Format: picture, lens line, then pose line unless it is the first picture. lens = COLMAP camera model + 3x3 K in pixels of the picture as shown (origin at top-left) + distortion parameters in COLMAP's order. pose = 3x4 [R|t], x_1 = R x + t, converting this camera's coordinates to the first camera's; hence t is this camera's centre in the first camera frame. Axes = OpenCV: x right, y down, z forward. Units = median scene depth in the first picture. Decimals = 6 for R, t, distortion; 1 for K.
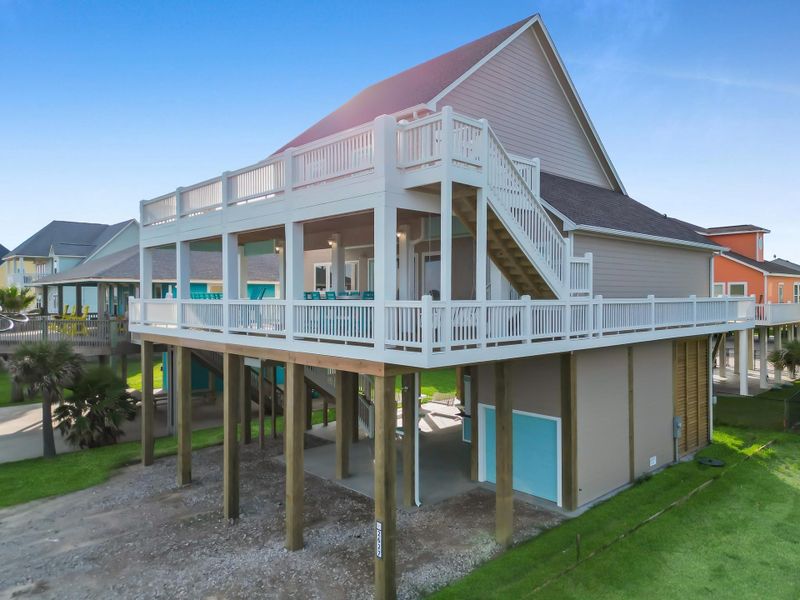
lens RADIAL K [[587.3, 0, 406.9], [0, 587.3, 299.3], [0, 0, 1]] dist [0.011989, -0.011256]
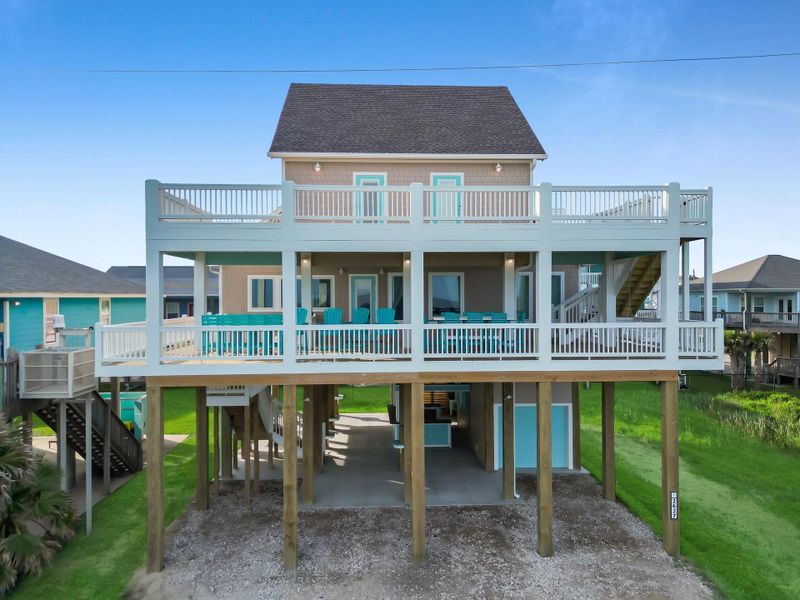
lens RADIAL K [[587.3, 0, 406.5], [0, 587.3, 293.1], [0, 0, 1]] dist [0.011989, -0.011256]
pose [[0.640032, 0.001986, 0.768346, -1.128374], [0.007661, 0.999930, -0.008967, -0.044489], [-0.768310, 0.011625, 0.639972, 0.481051]]
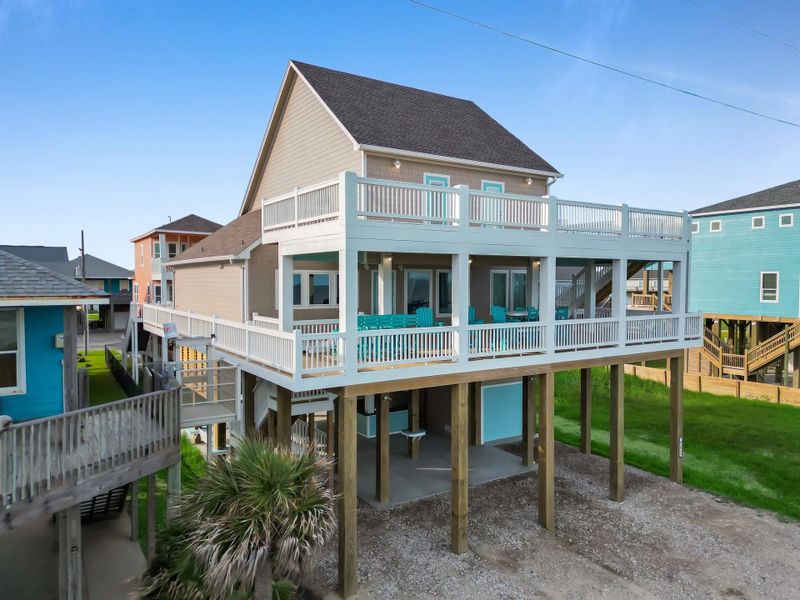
lens RADIAL K [[572.5, 0, 406.8], [0, 572.5, 301.1], [0, 0, 1]] dist [0.009852, -0.013633]
pose [[0.167655, -0.033597, 0.985273, -1.484330], [0.004968, 0.999435, 0.033235, -0.076668], [-0.985833, -0.000677, 0.167727, 1.201252]]
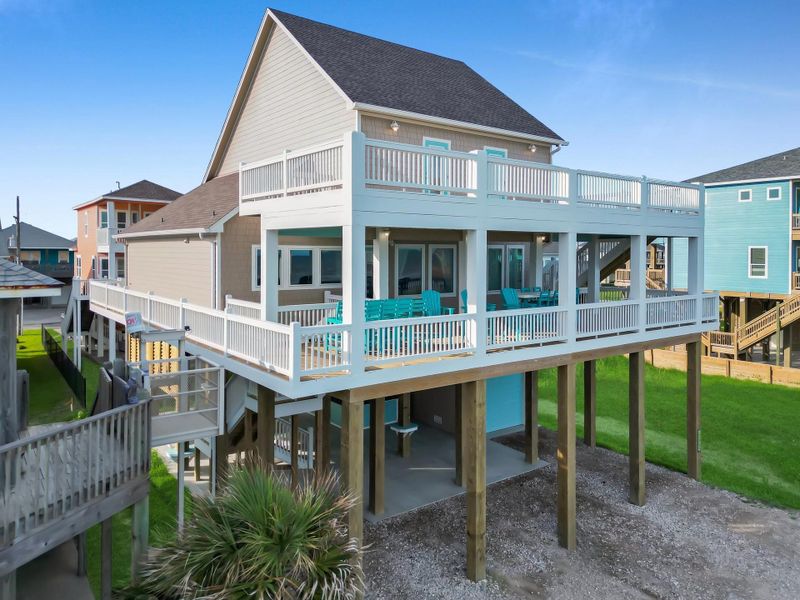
lens RADIAL K [[587.3, 0, 404.8], [0, 587.3, 258.0], [0, 0, 1]] dist [0.011989, -0.011256]
pose [[0.097963, -0.010265, 0.995137, -1.375555], [0.001496, 0.999947, 0.010168, -0.091709], [-0.995189, 0.000493, 0.097973, 1.299357]]
